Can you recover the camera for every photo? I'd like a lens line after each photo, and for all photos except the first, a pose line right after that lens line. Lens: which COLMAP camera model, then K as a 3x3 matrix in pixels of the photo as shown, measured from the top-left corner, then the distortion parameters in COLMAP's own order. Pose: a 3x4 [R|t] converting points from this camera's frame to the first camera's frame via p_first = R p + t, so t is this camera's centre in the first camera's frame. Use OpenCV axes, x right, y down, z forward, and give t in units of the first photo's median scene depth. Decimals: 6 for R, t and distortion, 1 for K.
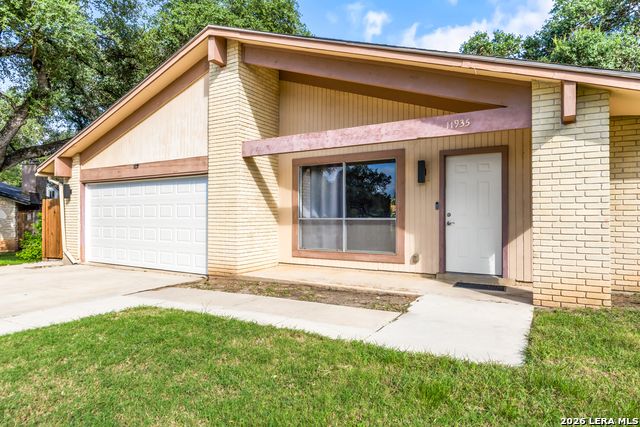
lens RADIAL K [[378.6, 0, 320.4], [0, 378.6, 211.9], [0, 0, 1]] dist [-0.016198, 0.003087]
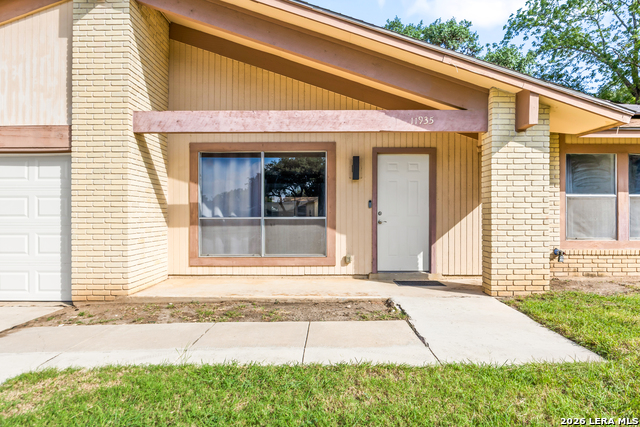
lens RADIAL K [[378.6, 0, 320.2], [0, 378.6, 217.6], [0, 0, 1]] dist [-0.016198, 0.003087]
pose [[0.864639, -0.002219, 0.502388, -0.276707], [-0.004244, 0.999922, 0.011720, 0.007100], [-0.502375, -0.012266, 0.864563, 0.214036]]
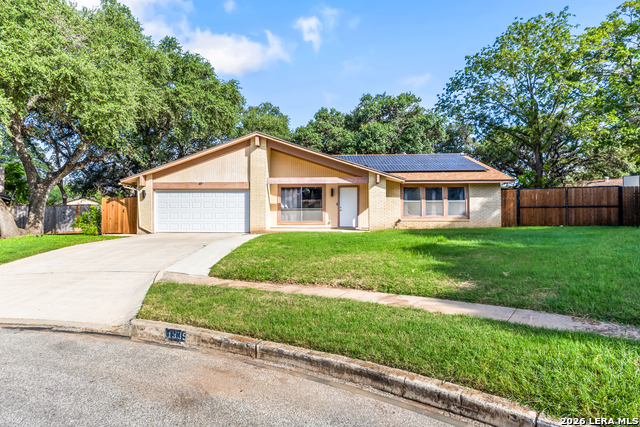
lens RADIAL K [[375.7, 0, 298.0], [0, 375.7, 211.1], [0, 0, 1]] dist [-0.012161, 0.003775]
pose [[0.901835, 0.003322, 0.432068, -1.165488], [-0.003331, 0.999994, -0.000736, 0.038285], [-0.432068, -0.000776, 0.901841, -1.424959]]
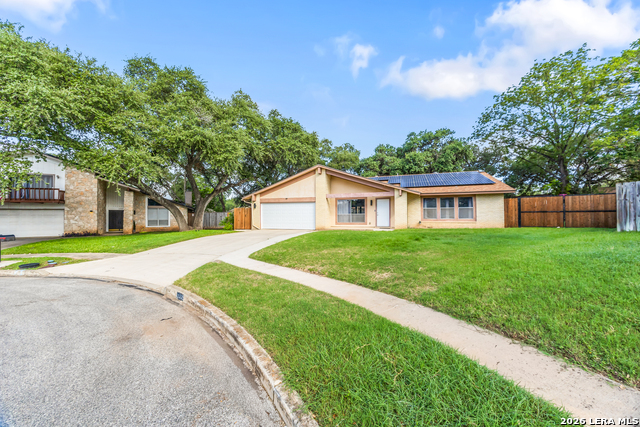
lens RADIAL K [[245.5, 0, 322.2], [0, 245.5, 210.3], [0, 0, 1]] dist [-0.000770, 0.000290]
pose [[0.983697, -0.001063, 0.179833, -0.739326], [0.003127, 0.999932, -0.011190, 0.007767], [-0.179809, 0.011570, 0.983633, -1.544141]]
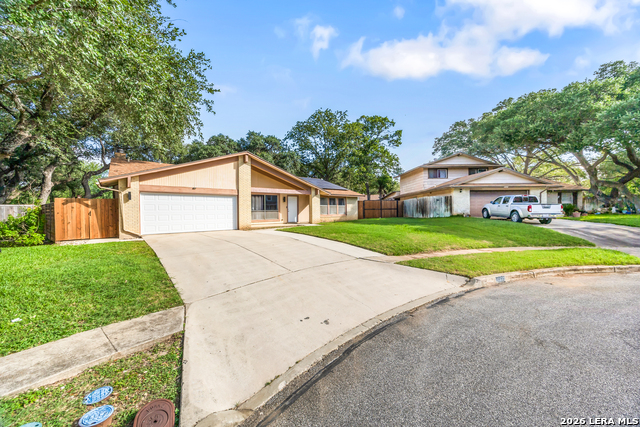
lens RADIAL K [[245.5, 0, 323.4], [0, 245.5, 215.5], [0, 0, 1]] dist [-0.000770, 0.000290]
pose [[0.330002, -0.020227, 0.943763, -2.161050], [0.000850, 0.999776, 0.021130, 0.018232], [-0.943980, -0.006171, 0.329946, -0.336954]]
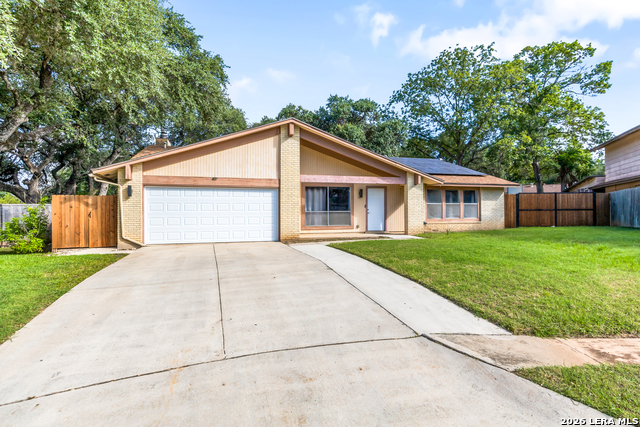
lens RADIAL K [[344.9, 0, 320.9], [0, 344.9, 212.3], [0, 0, 1]] dist [-0.007162, -0.001403]
pose [[0.677529, -0.001185, 0.735496, -1.626829], [-0.002945, 0.999986, 0.004324, 0.014925], [-0.735491, -0.005096, 0.677516, -0.406184]]
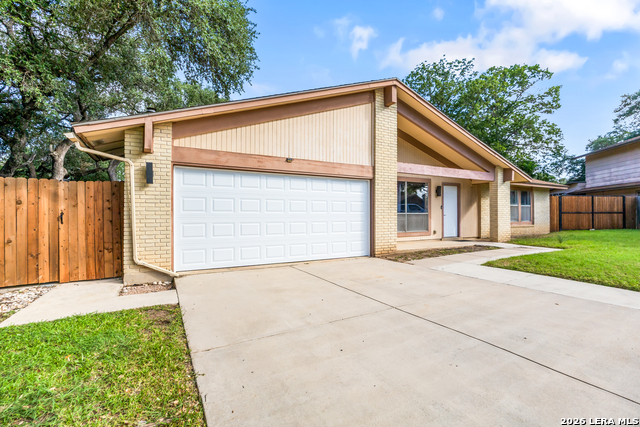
lens RADIAL K [[295.7, 0, 323.4], [0, 295.7, 214.4], [0, 0, 1]] dist [-0.010165, -0.000901]
pose [[0.510731, 0.000515, 0.859740, -1.441368], [-0.008178, 0.999957, 0.004260, 0.021609], [-0.859702, -0.009206, 0.510714, 0.683938]]
